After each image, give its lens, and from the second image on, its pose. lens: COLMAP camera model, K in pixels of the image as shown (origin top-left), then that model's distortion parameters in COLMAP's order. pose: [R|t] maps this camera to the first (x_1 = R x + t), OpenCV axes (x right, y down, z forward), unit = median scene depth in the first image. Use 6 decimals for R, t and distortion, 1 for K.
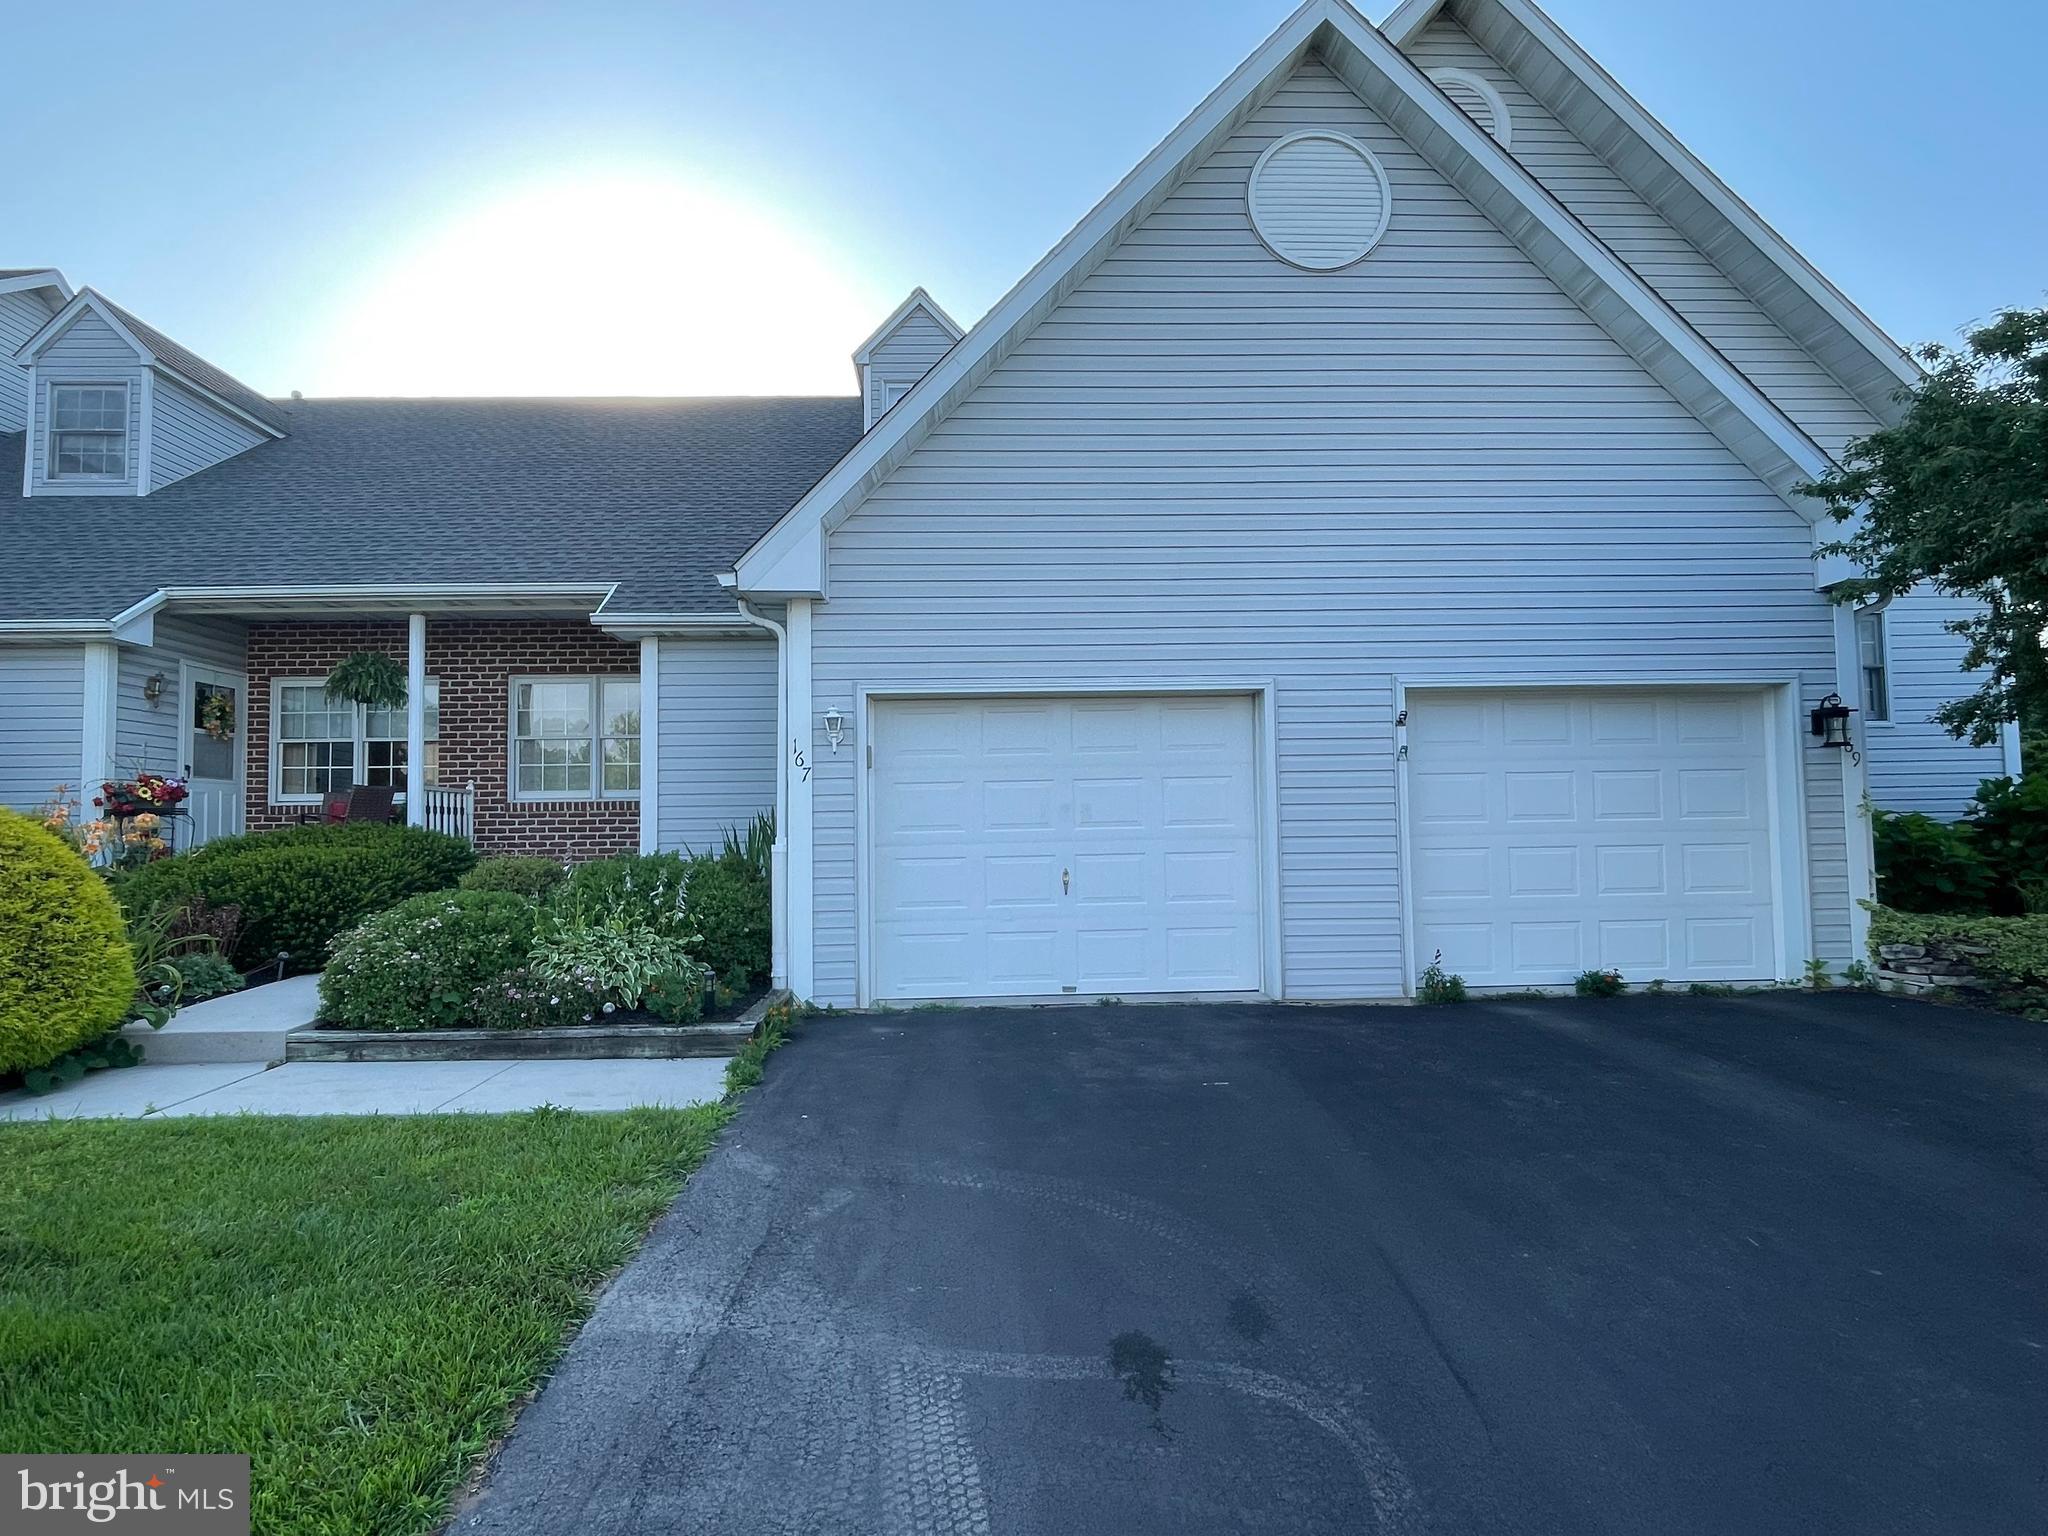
lens RADIAL K [[1073.9, 0, 1024.6], [0, 1073.9, 754.6], [0, 0, 1]] dist [-0.002151, -0.000999]
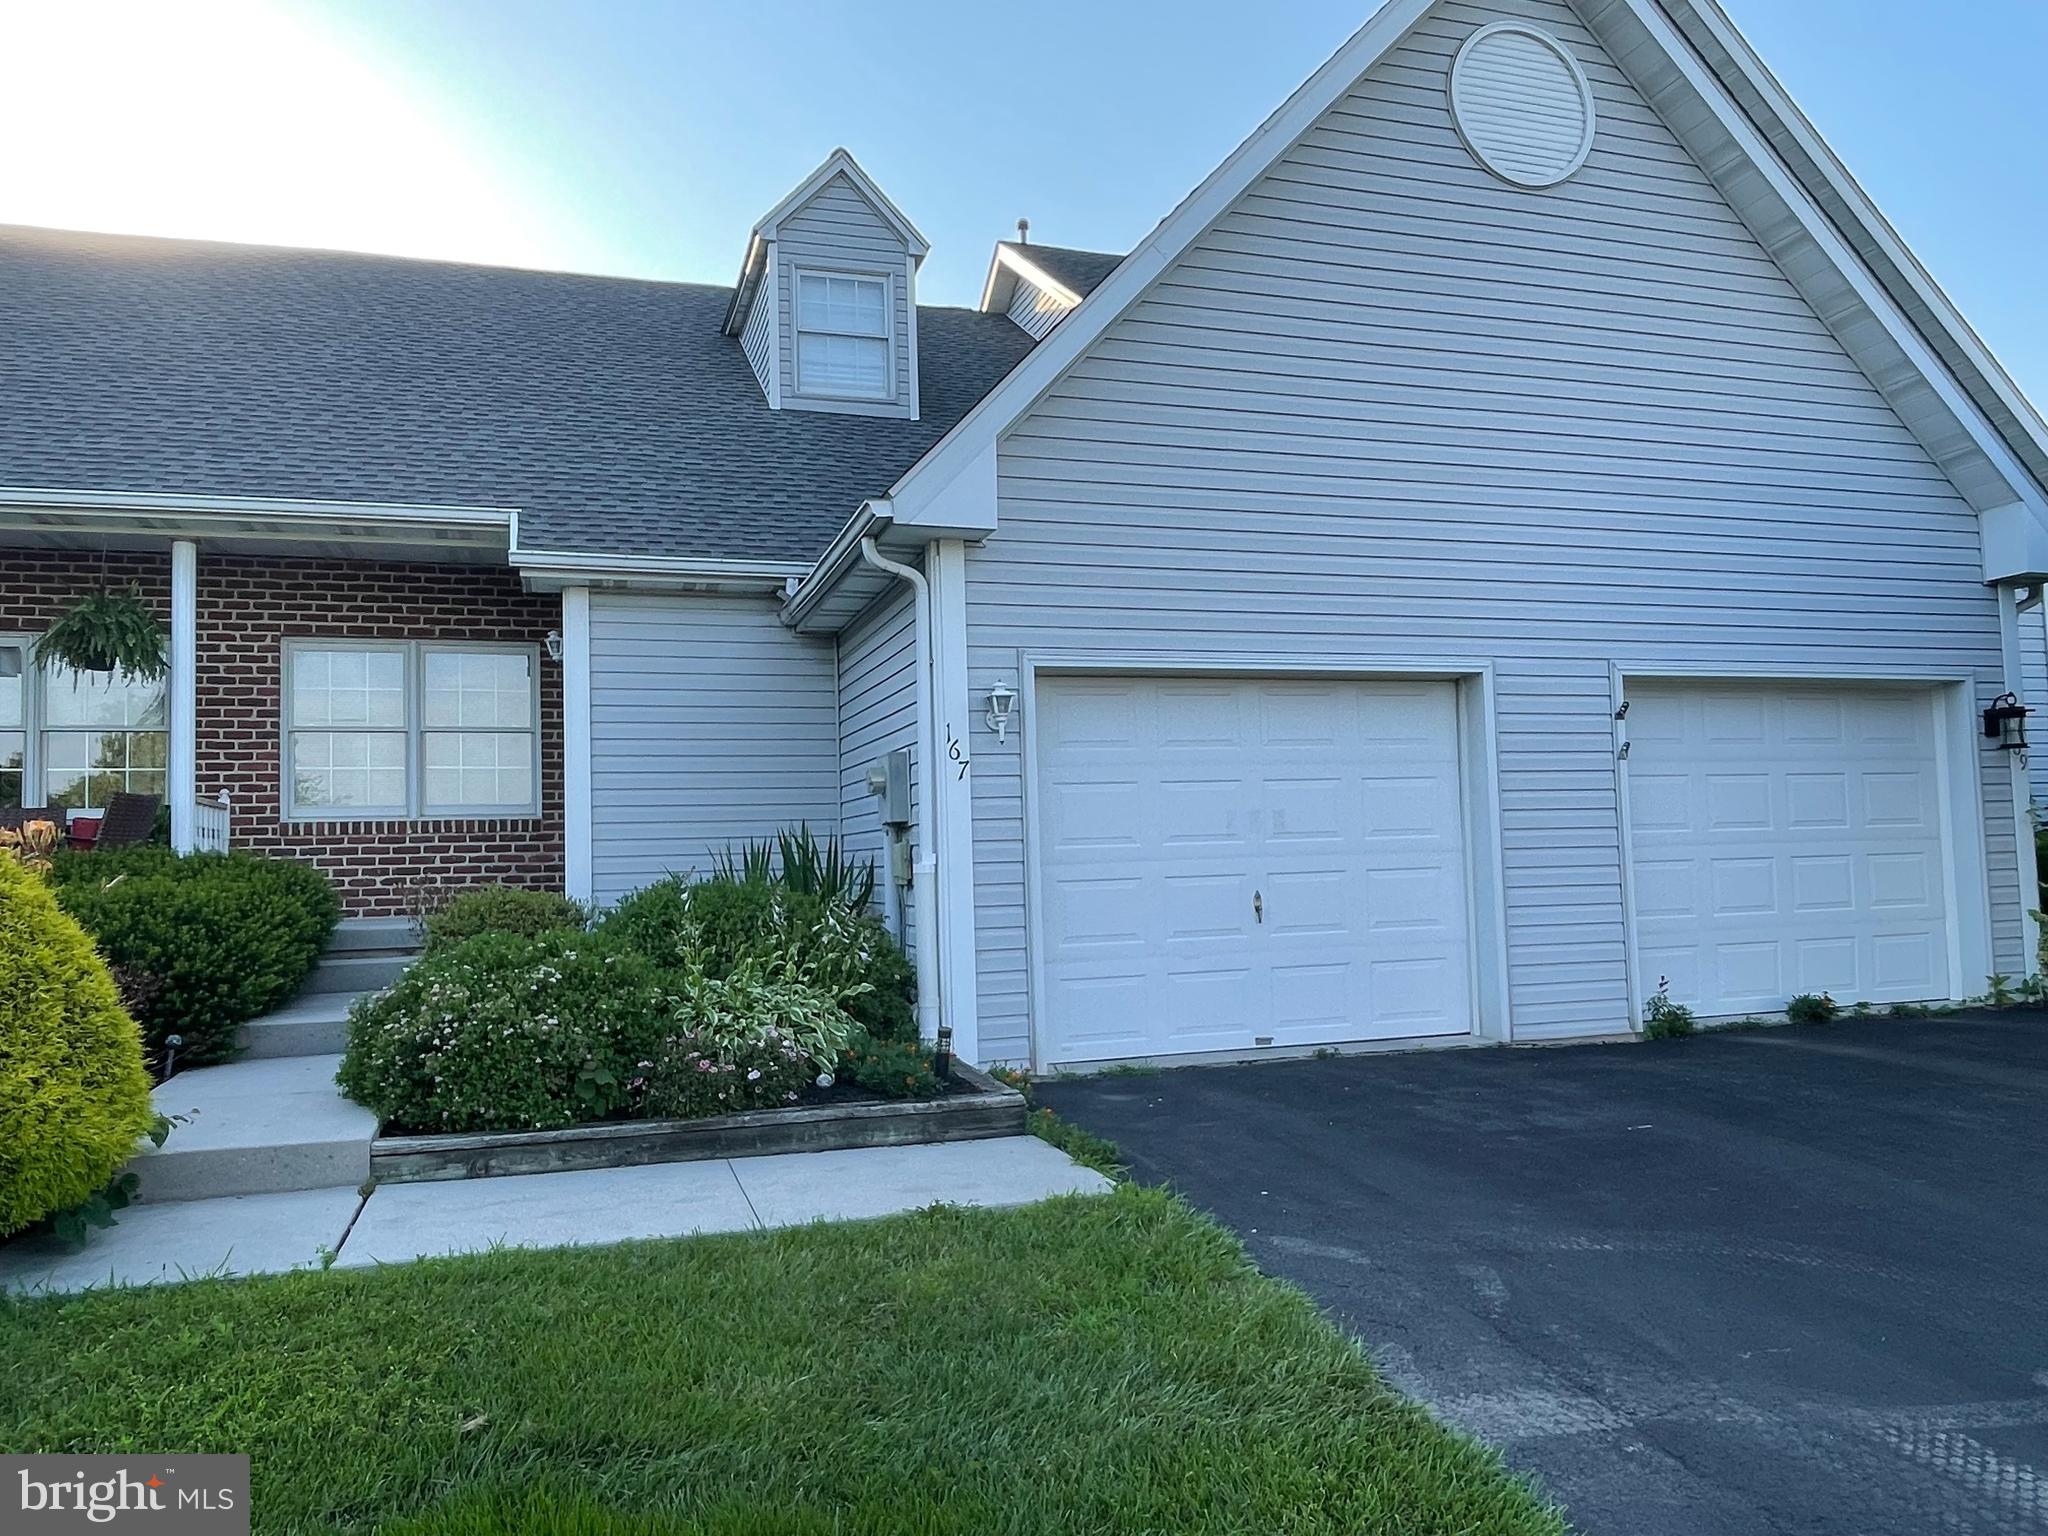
lens RADIAL K [[1378.8, 0, 1018.5], [0, 1378.8, 758.0], [0, 0, 1]] dist [0.000193, -0.004341]
pose [[0.967694, 0.008463, 0.251985, -0.395788], [-0.004729, 0.999870, -0.015422, 0.023641], [-0.252083, 0.013732, 0.967608, 0.045201]]
